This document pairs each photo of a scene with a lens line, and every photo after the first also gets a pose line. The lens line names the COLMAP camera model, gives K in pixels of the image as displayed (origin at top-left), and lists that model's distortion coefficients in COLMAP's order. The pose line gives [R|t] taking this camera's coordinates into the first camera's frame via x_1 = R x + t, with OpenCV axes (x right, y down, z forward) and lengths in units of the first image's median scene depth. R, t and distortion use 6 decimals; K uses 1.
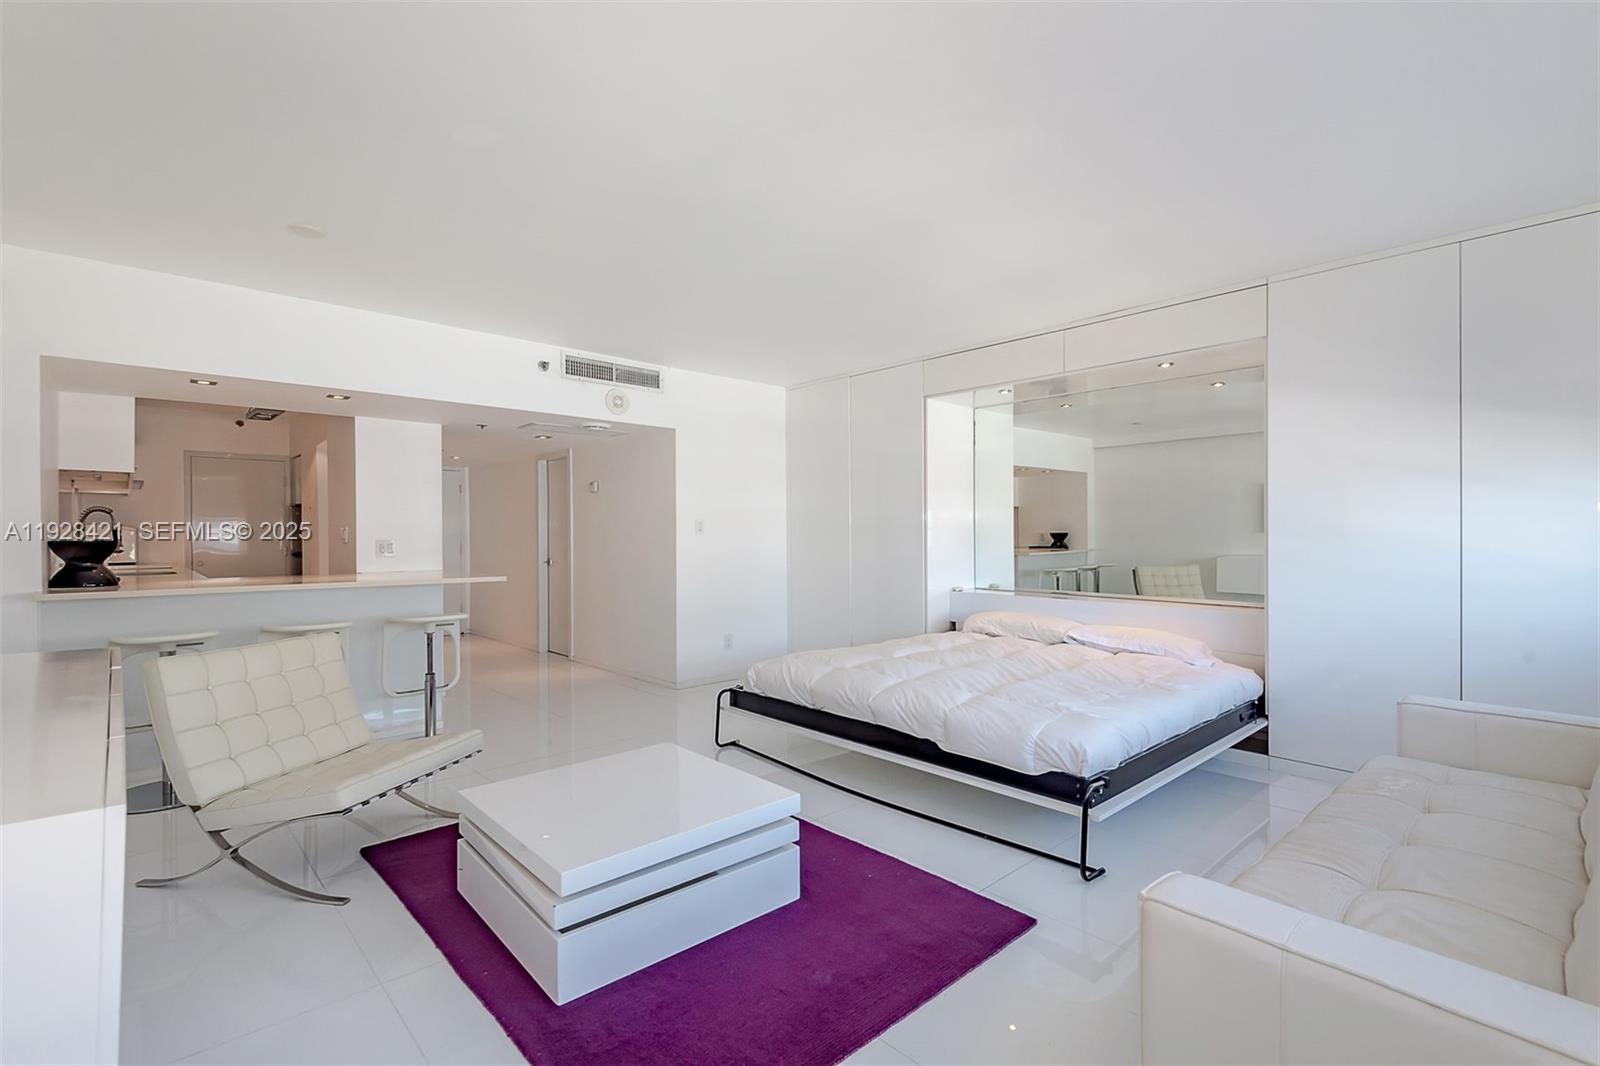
lens RADIAL K [[746.2, 0, 767.8], [0, 746.2, 530.7], [0, 0, 1]] dist [0.021098, -0.013871]
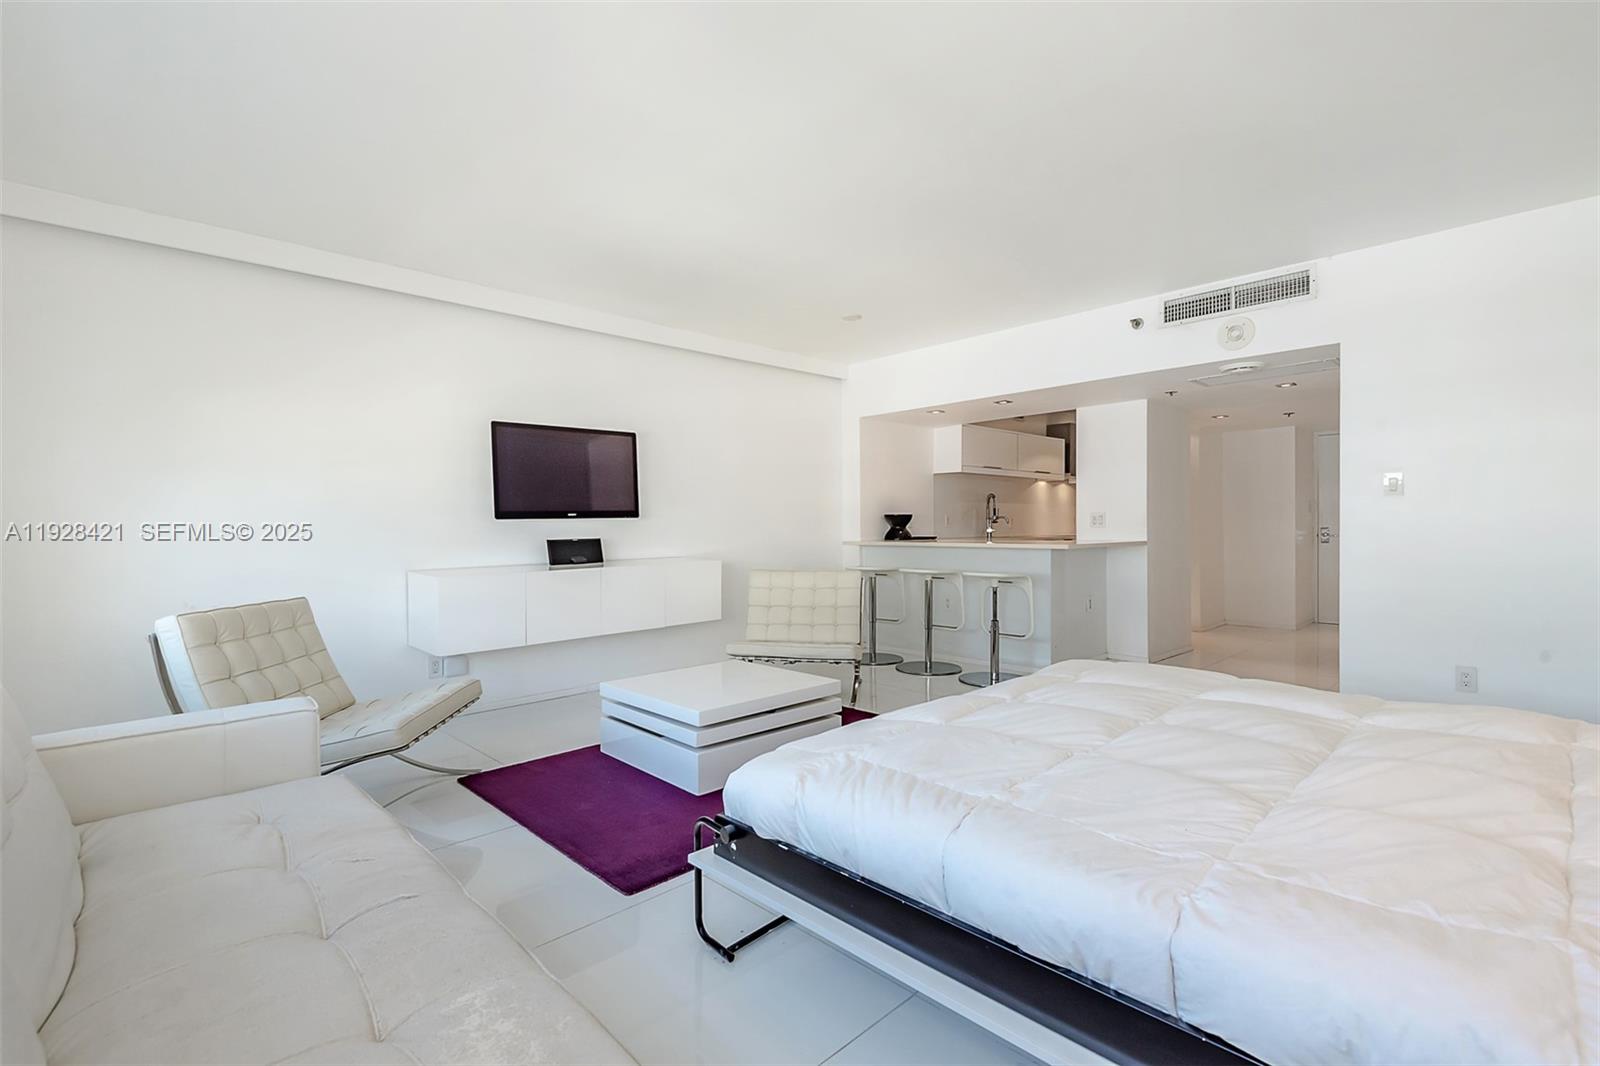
lens RADIAL K [[746.2, 0, 834.1], [0, 746.2, 521.4], [0, 0, 1]] dist [0.021098, -0.013871]
pose [[0.026797, -0.002420, -0.999638, 0.605662], [0.012477, 0.999920, -0.002086, 0.023848], [0.999563, -0.012416, 0.026825, 0.572357]]
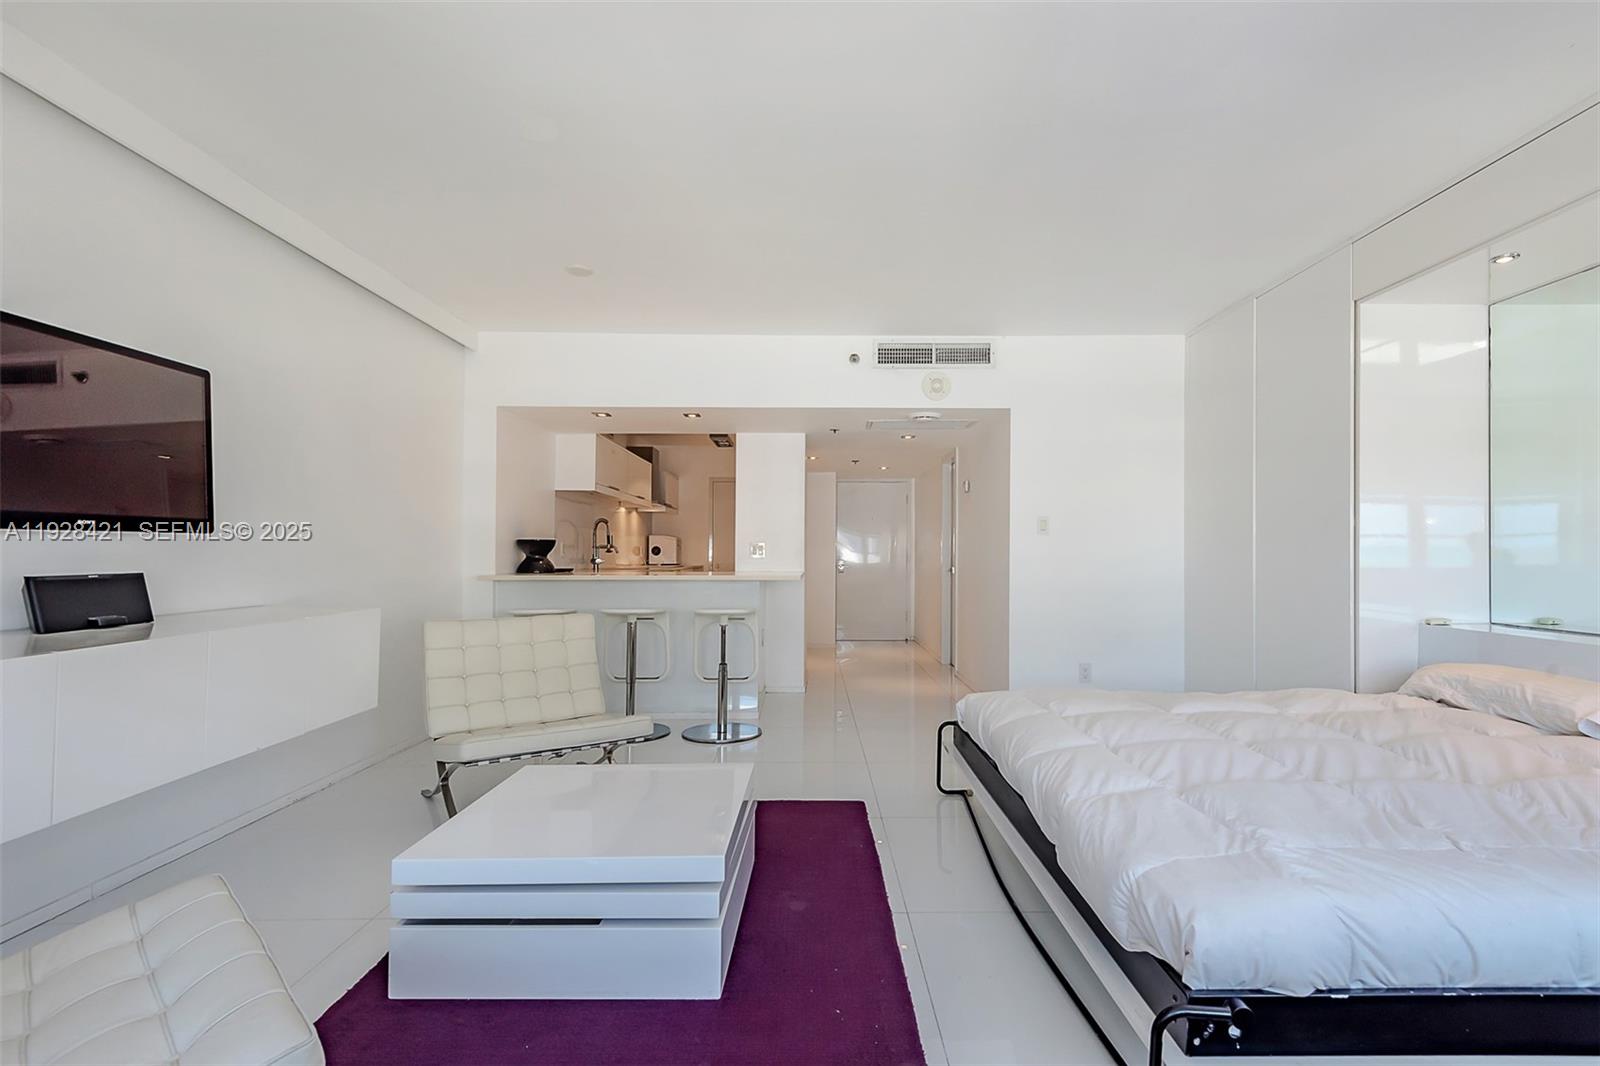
lens RADIAL K [[746.2, 0, 820.1], [0, 746.2, 551.7], [0, 0, 1]] dist [0.021098, -0.013871]
pose [[0.744587, 0.001342, -0.667524, 0.294969], [-0.002105, 0.999998, -0.000338, 0.025728], [0.667522, 0.001657, 0.744588, 0.252499]]
